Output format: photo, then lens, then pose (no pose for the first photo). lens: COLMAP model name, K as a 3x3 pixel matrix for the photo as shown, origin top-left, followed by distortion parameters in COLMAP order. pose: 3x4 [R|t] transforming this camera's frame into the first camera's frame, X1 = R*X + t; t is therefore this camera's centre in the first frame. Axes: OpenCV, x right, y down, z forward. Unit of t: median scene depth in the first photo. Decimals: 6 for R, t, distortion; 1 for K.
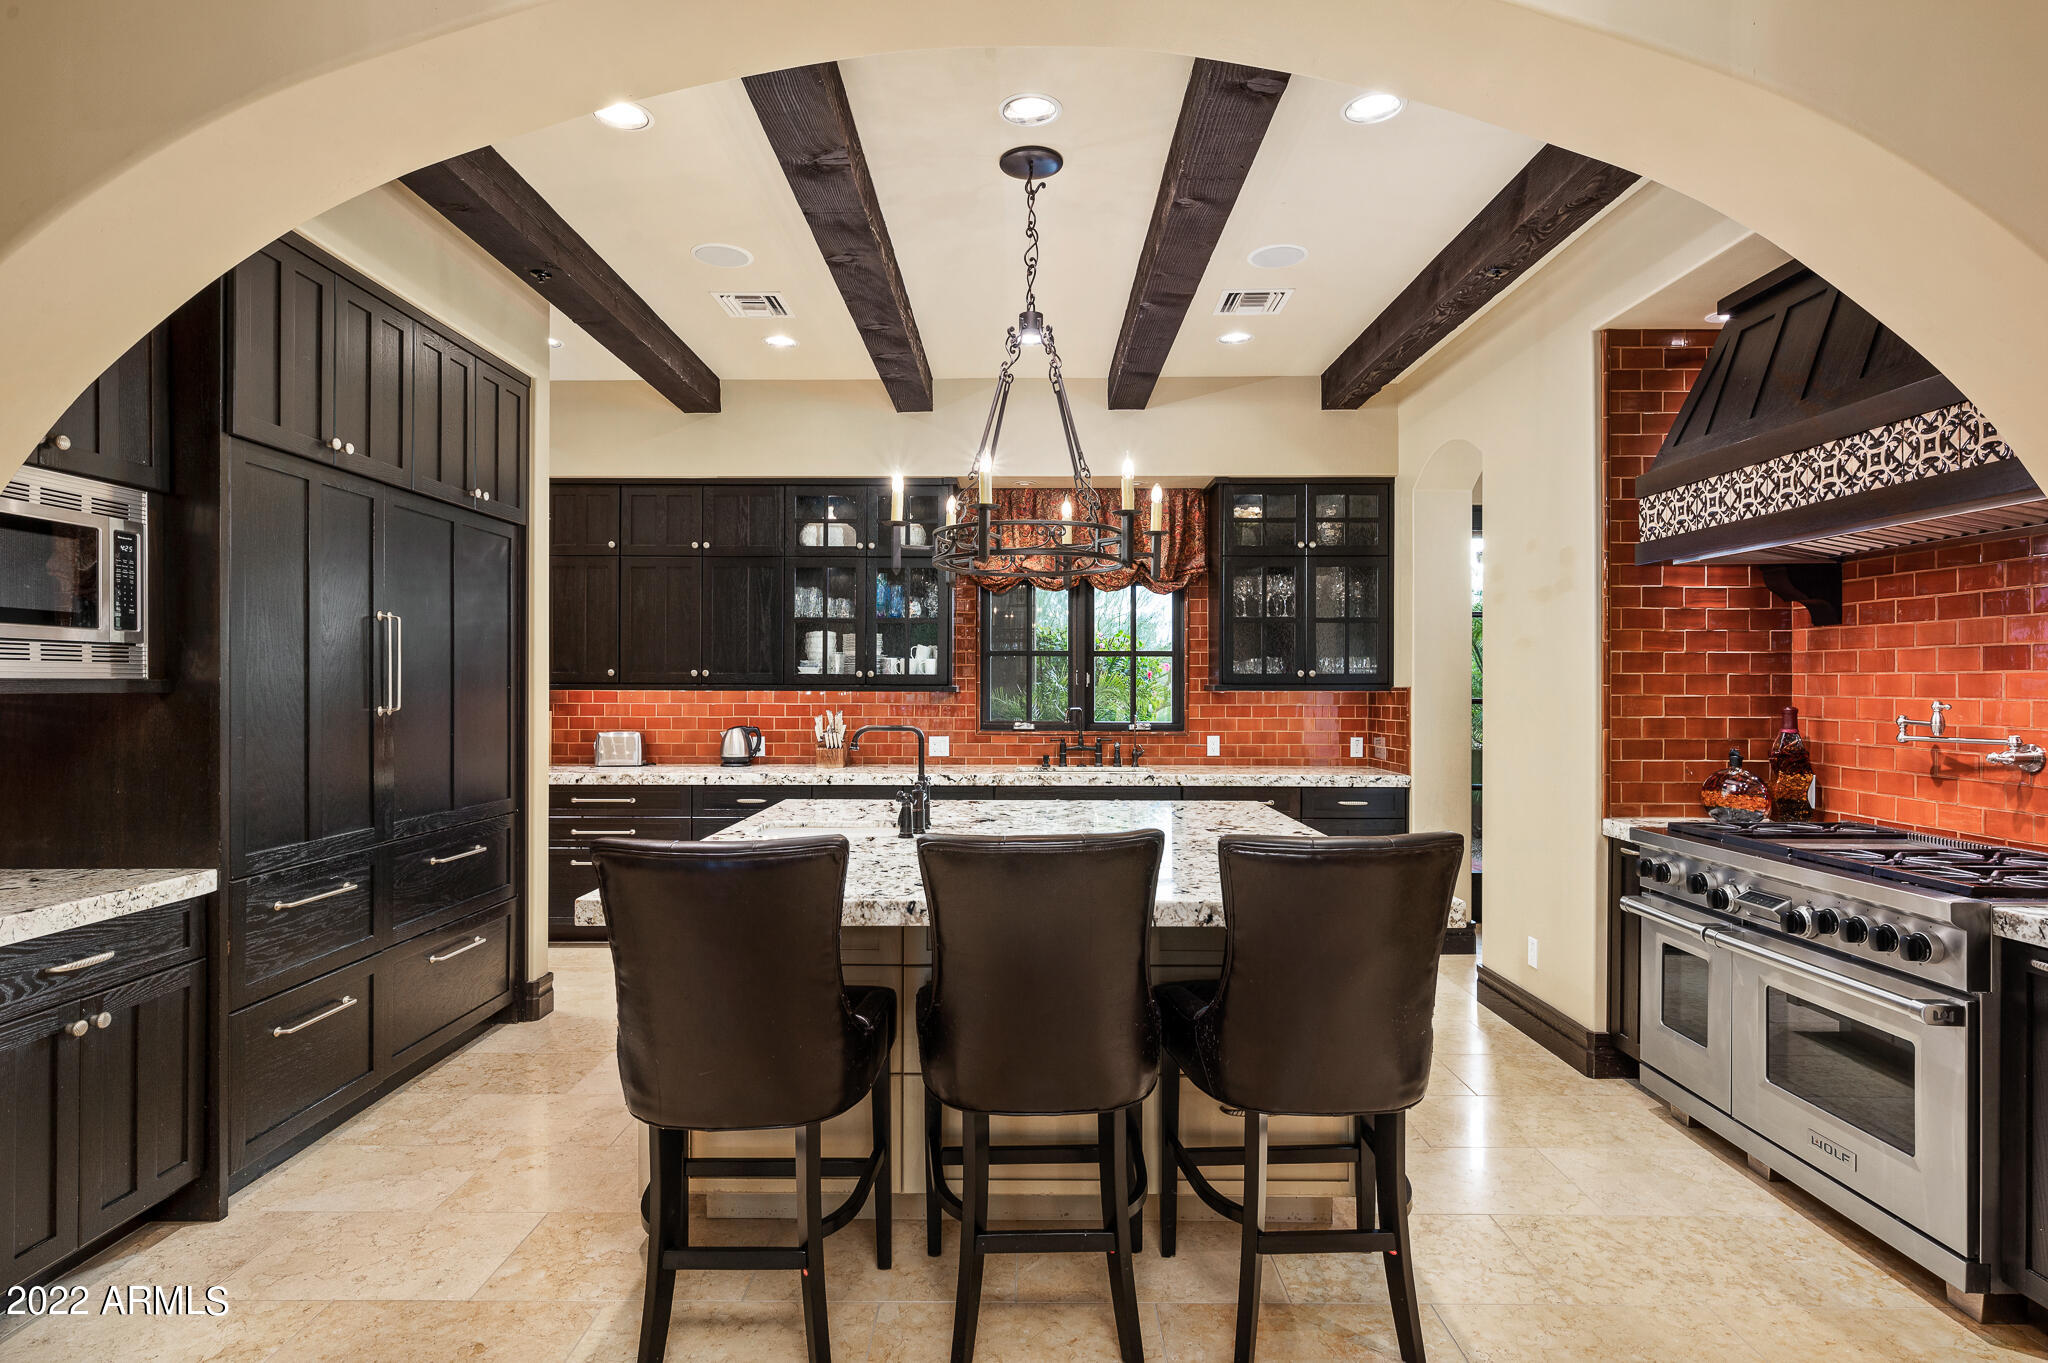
lens RADIAL K [[1082.5, 0, 1024.0], [0, 1082.5, 681.5], [0, 0, 1]] dist [-0.000349, -0.001874]
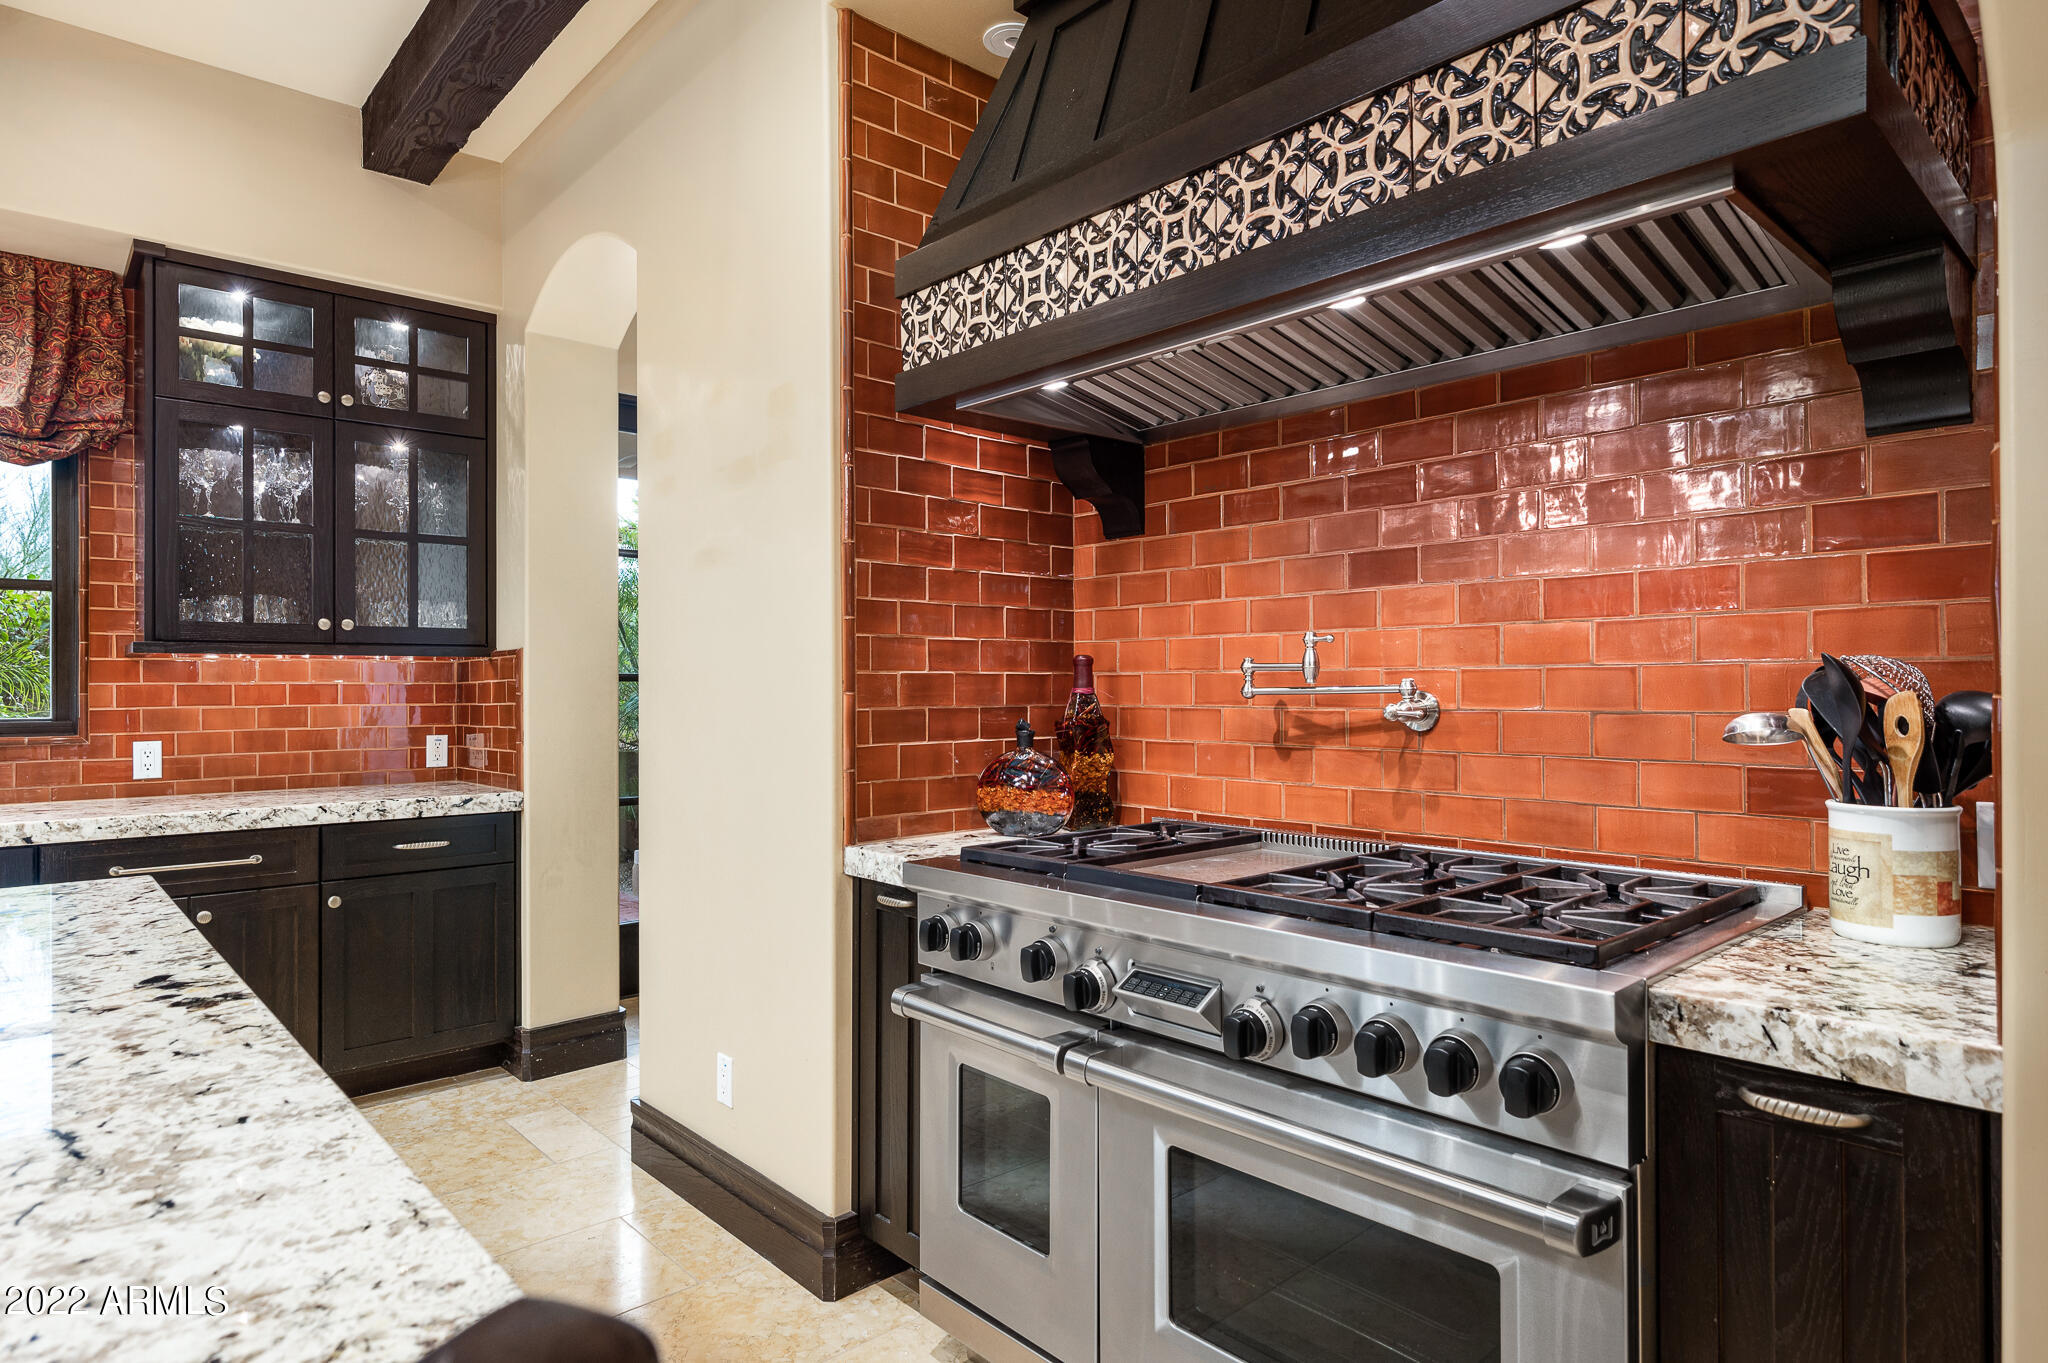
lens RADIAL K [[1124.8, 0, 1008.0], [0, 1124.8, 679.5], [0, 0, 1]] dist [-0.001717, 0.000360]
pose [[0.744471, -0.000772, 0.667655, 0.211646], [0.005536, 0.999972, -0.005016, 0.043482], [-0.667632, 0.007431, 0.744454, 0.528055]]
